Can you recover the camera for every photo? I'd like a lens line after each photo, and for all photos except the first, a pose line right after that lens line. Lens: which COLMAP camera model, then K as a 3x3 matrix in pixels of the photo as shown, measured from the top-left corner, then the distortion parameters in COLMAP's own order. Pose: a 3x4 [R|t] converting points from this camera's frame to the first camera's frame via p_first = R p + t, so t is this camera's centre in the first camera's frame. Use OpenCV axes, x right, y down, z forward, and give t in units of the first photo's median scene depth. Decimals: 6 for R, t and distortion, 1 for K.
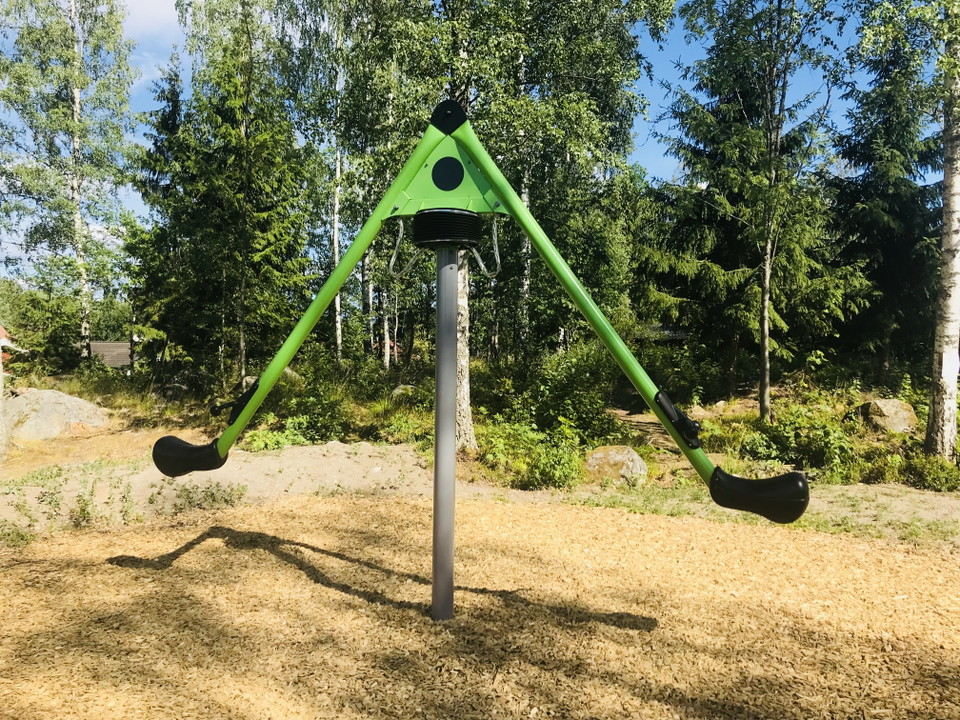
lens RADIAL K [[797.8, 0, 490.5], [0, 797.8, 341.5], [0, 0, 1]] dist [-0.007924, -0.005476]
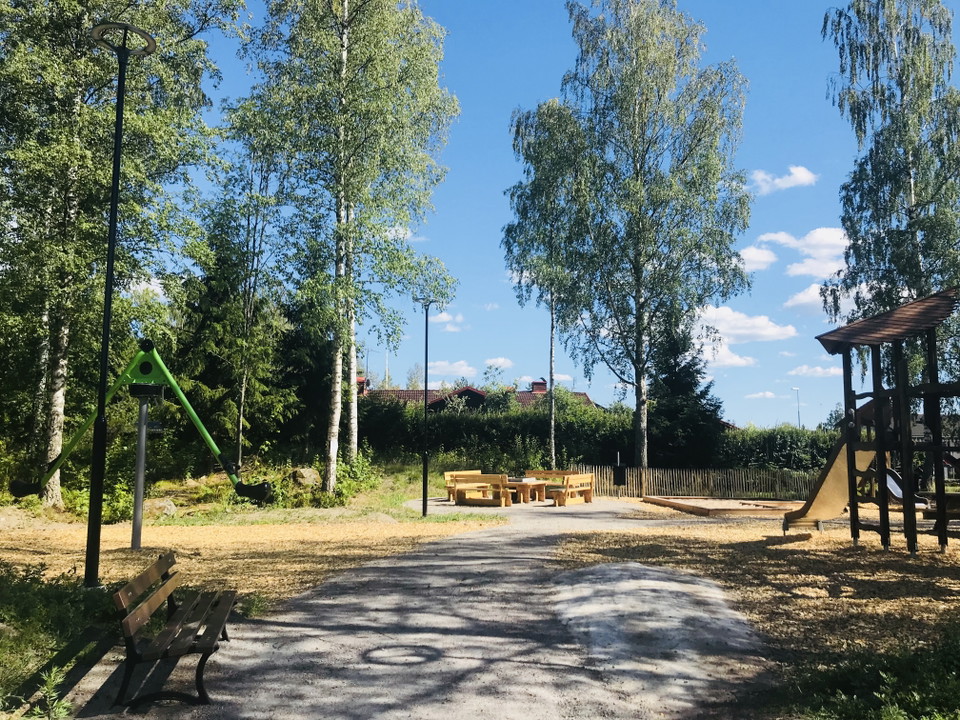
lens RADIAL K [[797.8, 0, 490.5], [0, 797.8, 341.5], [0, 0, 1]] dist [-0.007924, -0.005476]
pose [[0.776850, 0.072864, 0.625456, -0.257805], [0.000157, 0.993260, -0.115907, -0.002981], [-0.629686, 0.090140, 0.771602, -0.538426]]
